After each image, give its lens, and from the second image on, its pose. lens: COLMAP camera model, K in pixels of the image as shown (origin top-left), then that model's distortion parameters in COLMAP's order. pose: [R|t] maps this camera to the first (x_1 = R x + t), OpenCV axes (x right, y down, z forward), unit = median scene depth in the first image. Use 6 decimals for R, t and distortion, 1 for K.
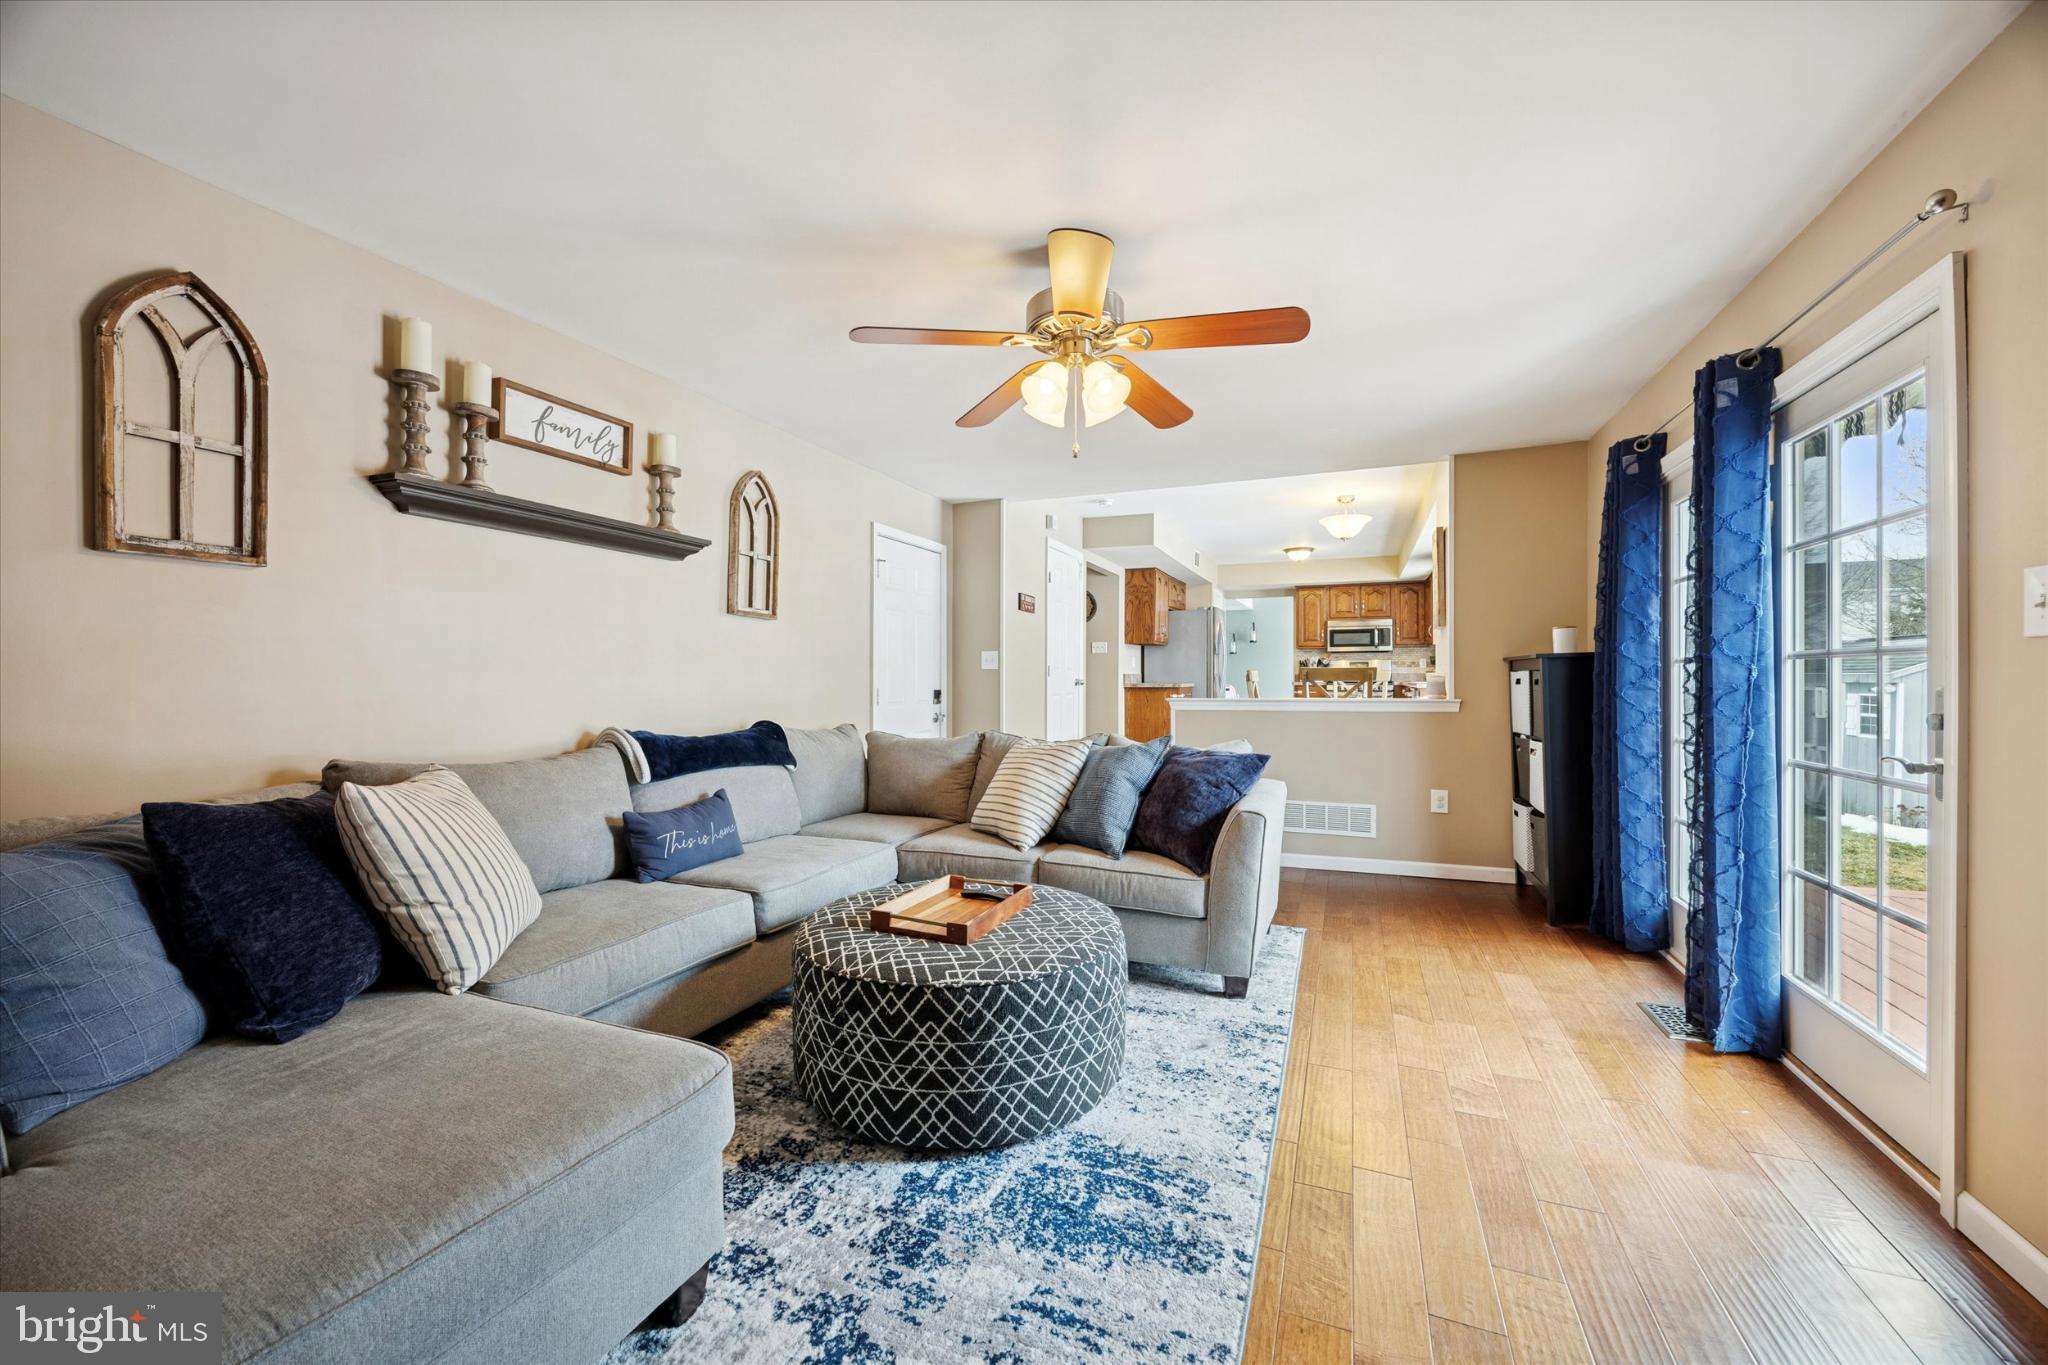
lens RADIAL K [[771.0, 0, 1027.3], [0, 771.0, 677.8], [0, 0, 1]] dist [-0.003745, 0.001854]
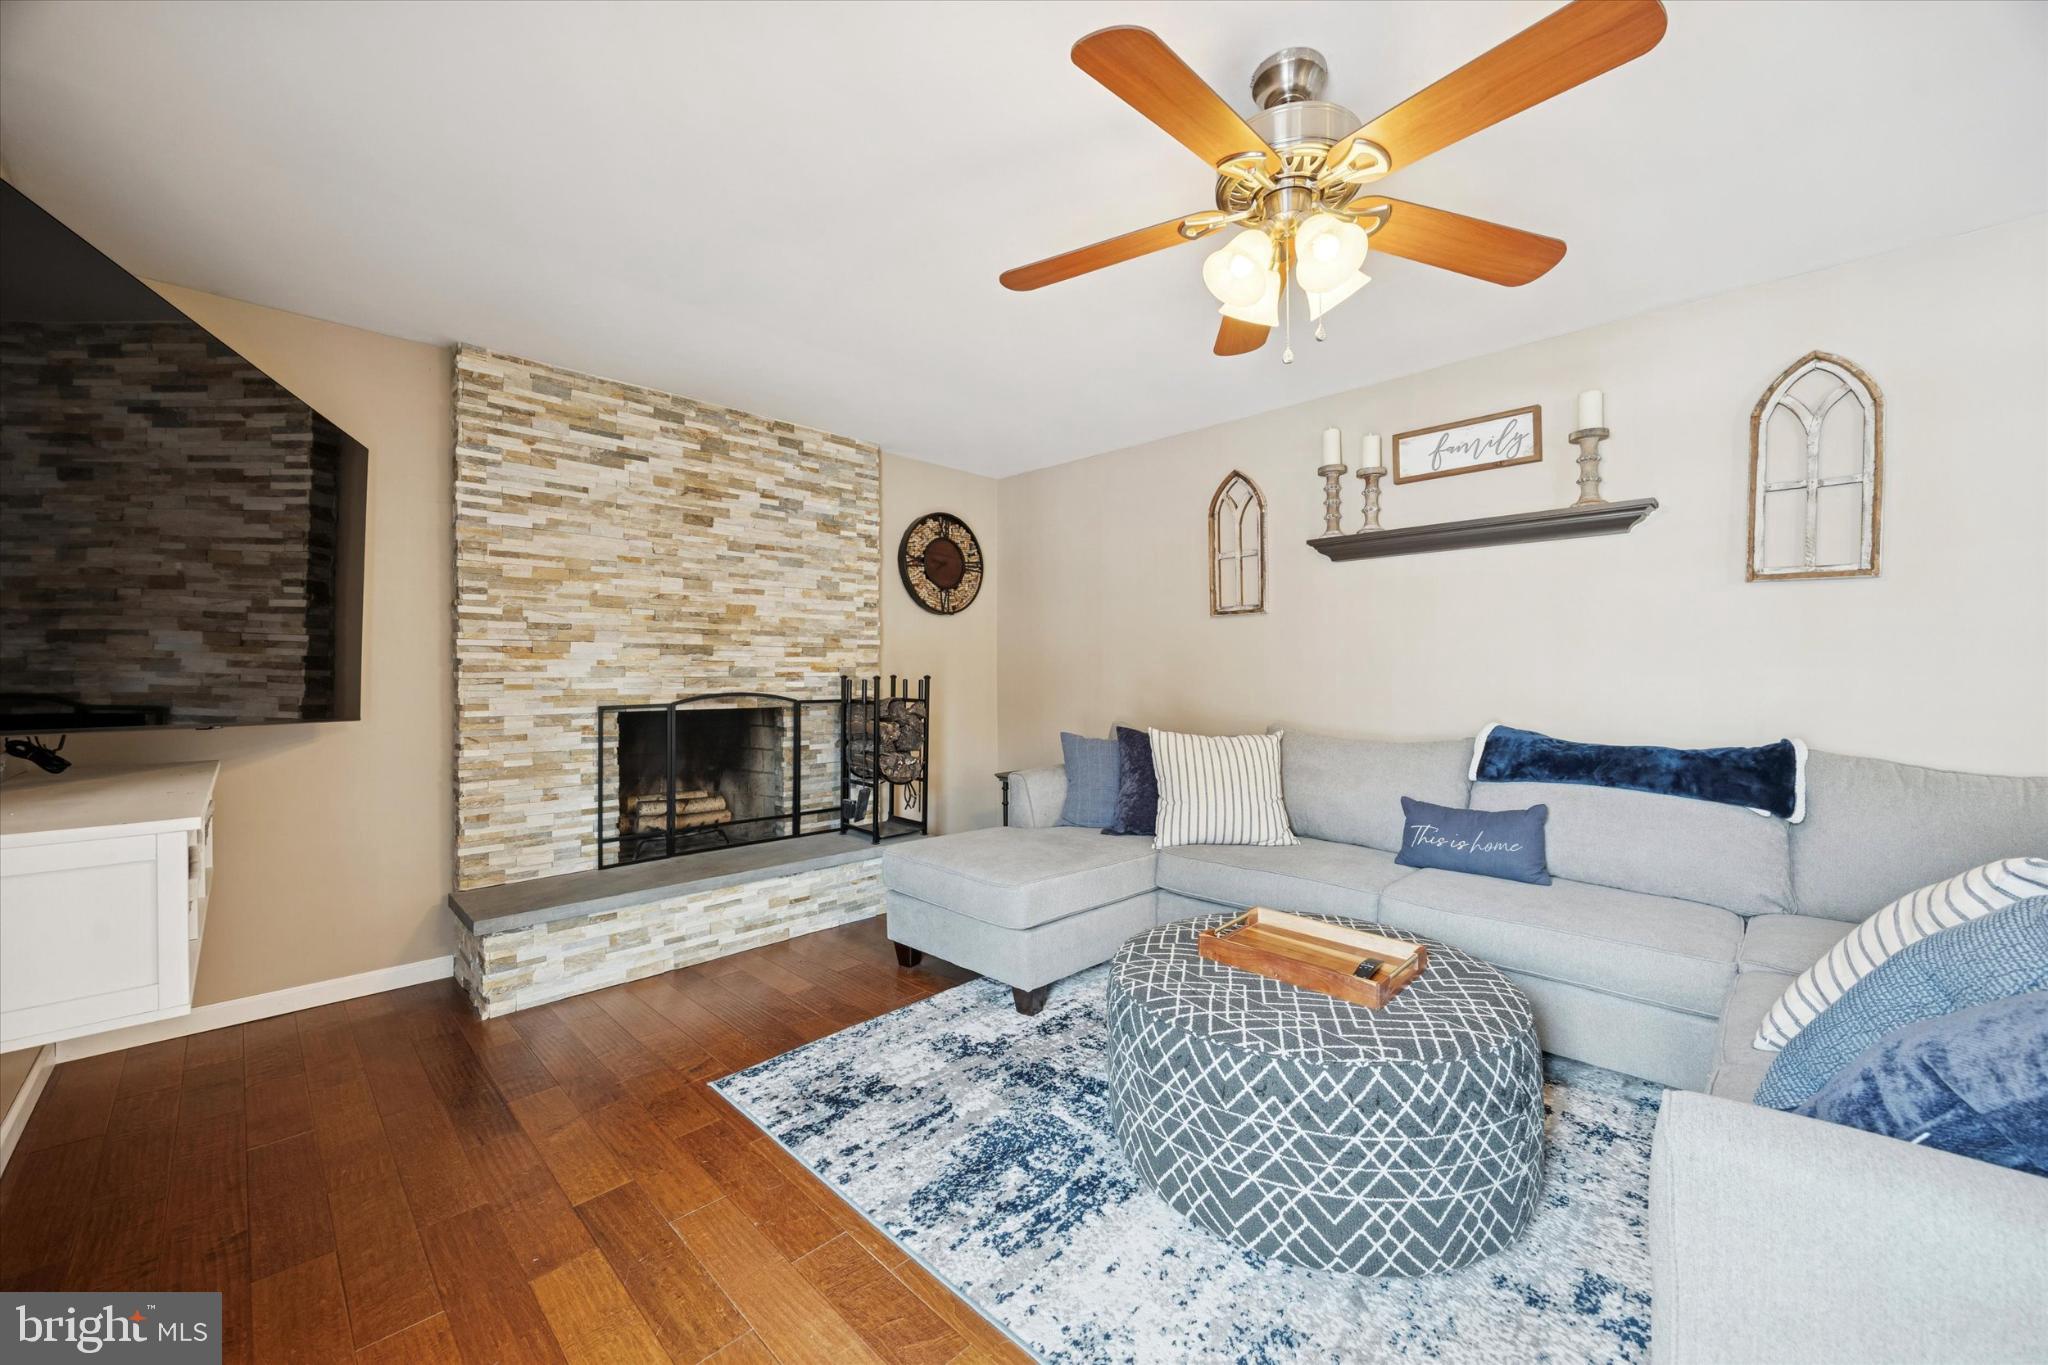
lens RADIAL K [[771.0, 0, 1029.6], [0, 771.0, 677.5], [0, 0, 1]] dist [-0.003745, 0.001854]
pose [[-0.360585, 0.004667, -0.932715, 1.077575], [0.000536, 0.999988, 0.004797, -0.003637], [0.932726, 0.001230, -0.360584, 1.390737]]
